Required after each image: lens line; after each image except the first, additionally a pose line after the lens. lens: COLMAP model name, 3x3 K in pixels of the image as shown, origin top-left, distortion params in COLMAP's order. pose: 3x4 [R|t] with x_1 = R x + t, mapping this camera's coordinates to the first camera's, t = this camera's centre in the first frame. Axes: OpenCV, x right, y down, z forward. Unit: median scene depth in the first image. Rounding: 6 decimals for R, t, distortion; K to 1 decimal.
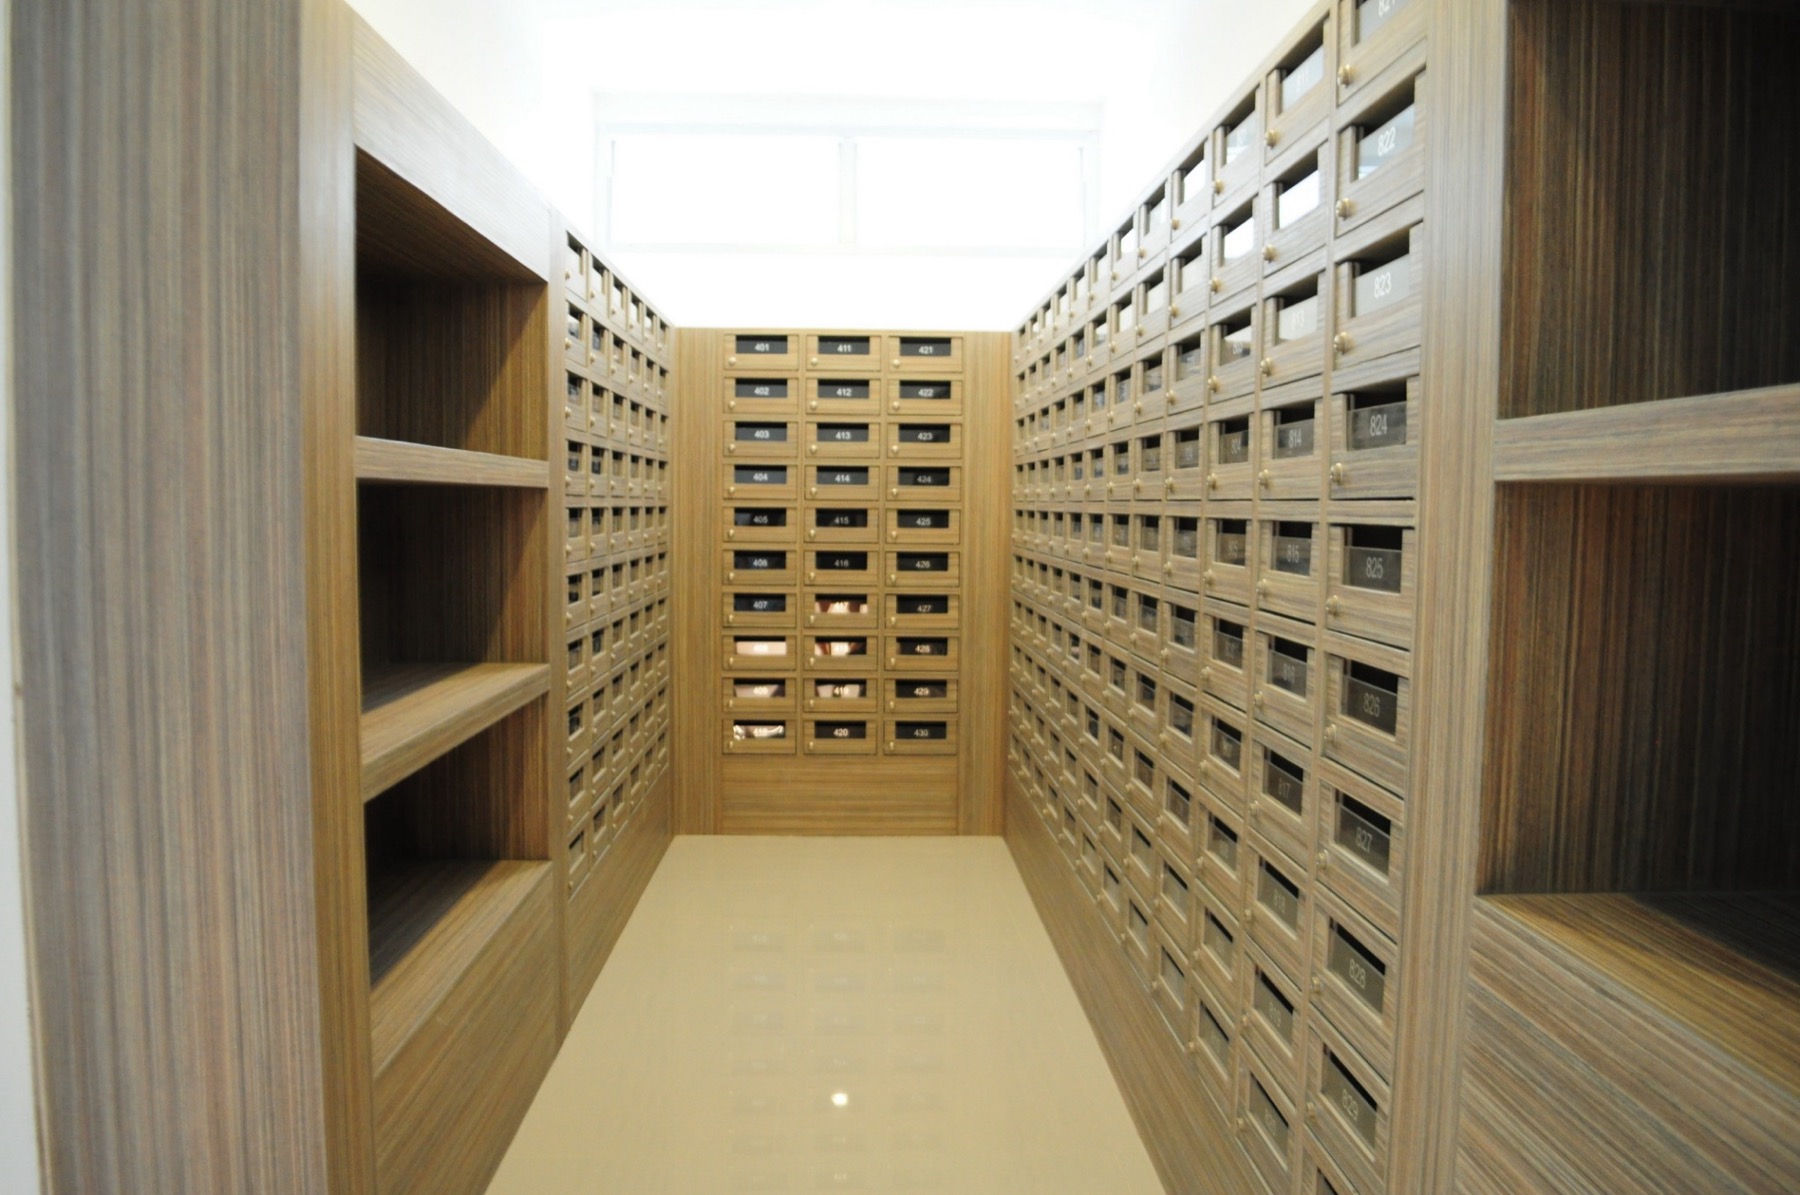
lens RADIAL K [[1442.0, 0, 898.4], [0, 1442.0, 592.5], [0, 0, 1]] dist [-0.079823, 0.010579]
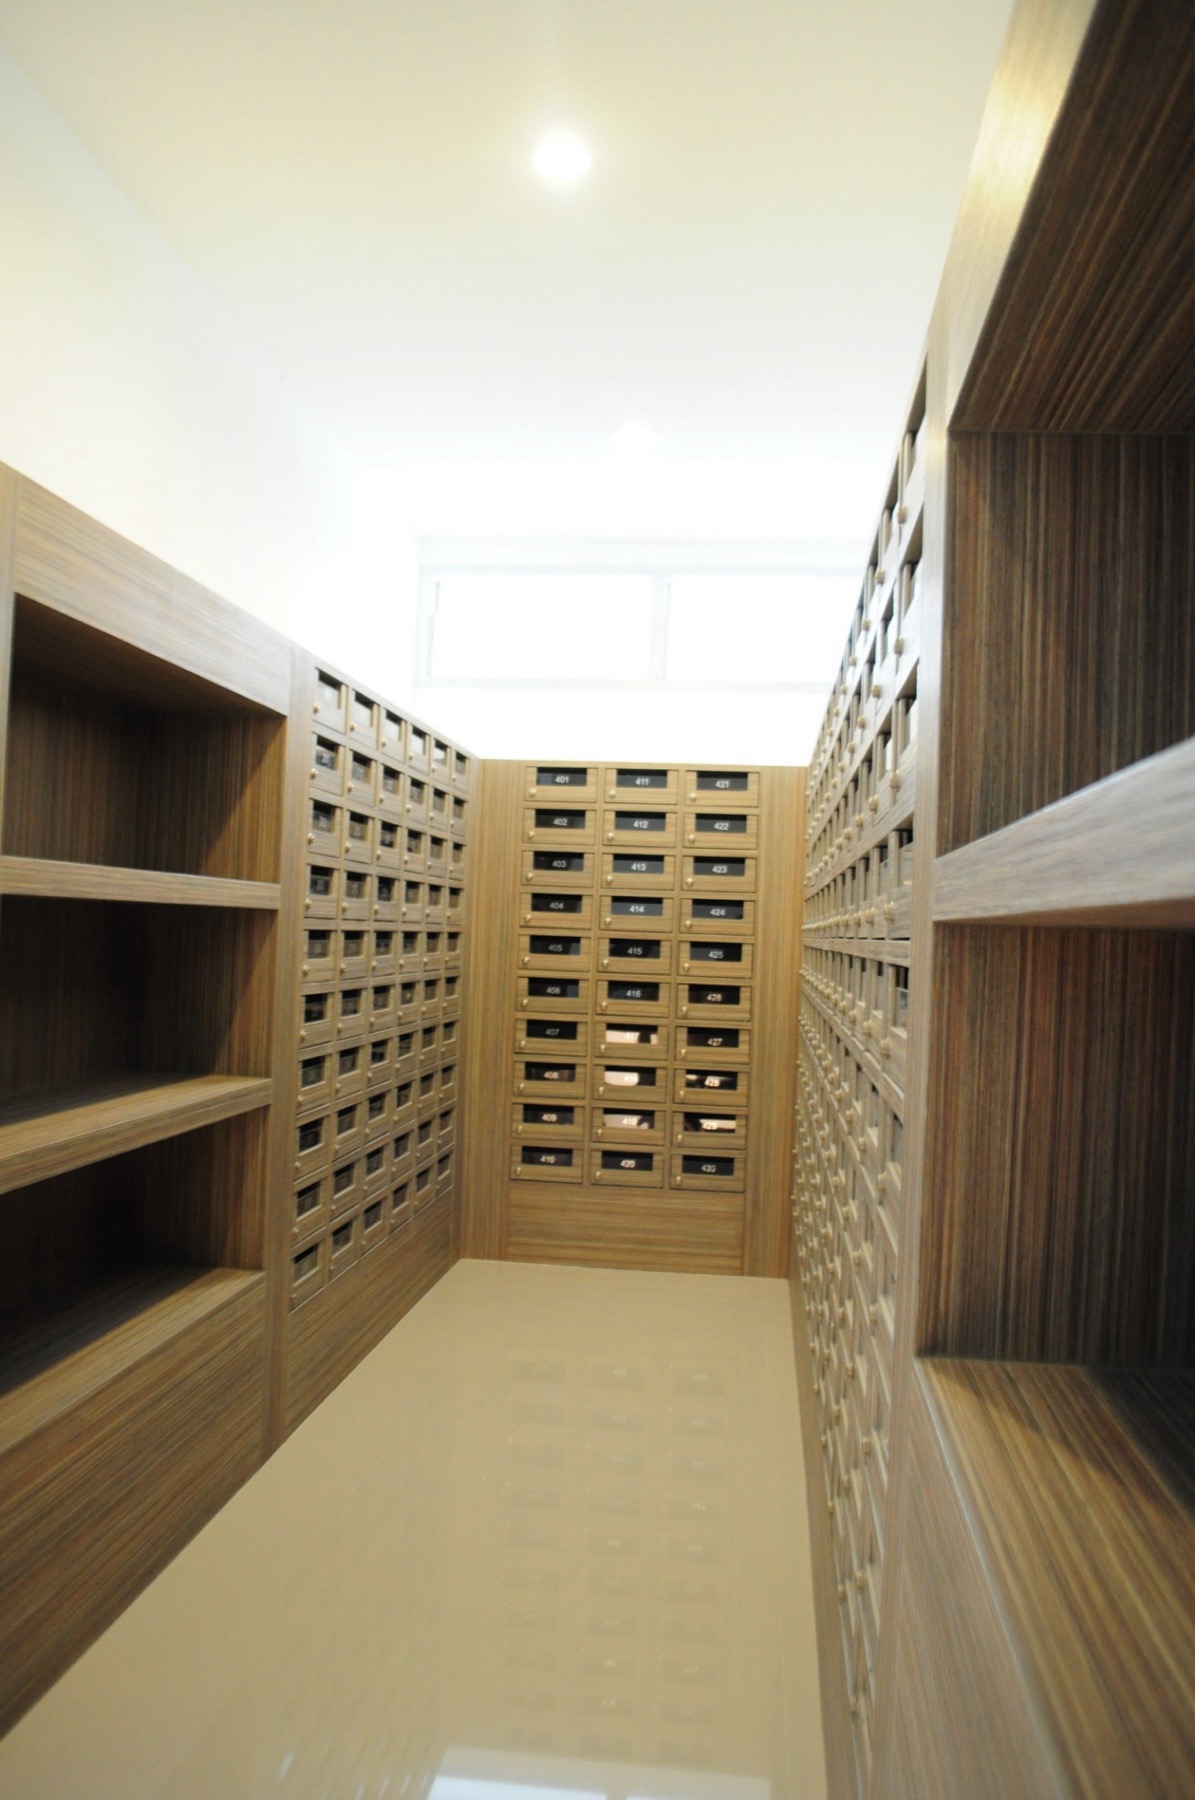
lens RADIAL K [[1442.0, 0, 584.2], [0, 1442.0, 890.2], [0, 0, 1]] dist [-0.079823, 0.010579]
pose [[0.988083, 0.022169, -0.152319, 0.136427], [-0.036114, 0.995341, -0.089401, -0.001532], [0.149627, 0.093837, 0.984280, -0.000049]]
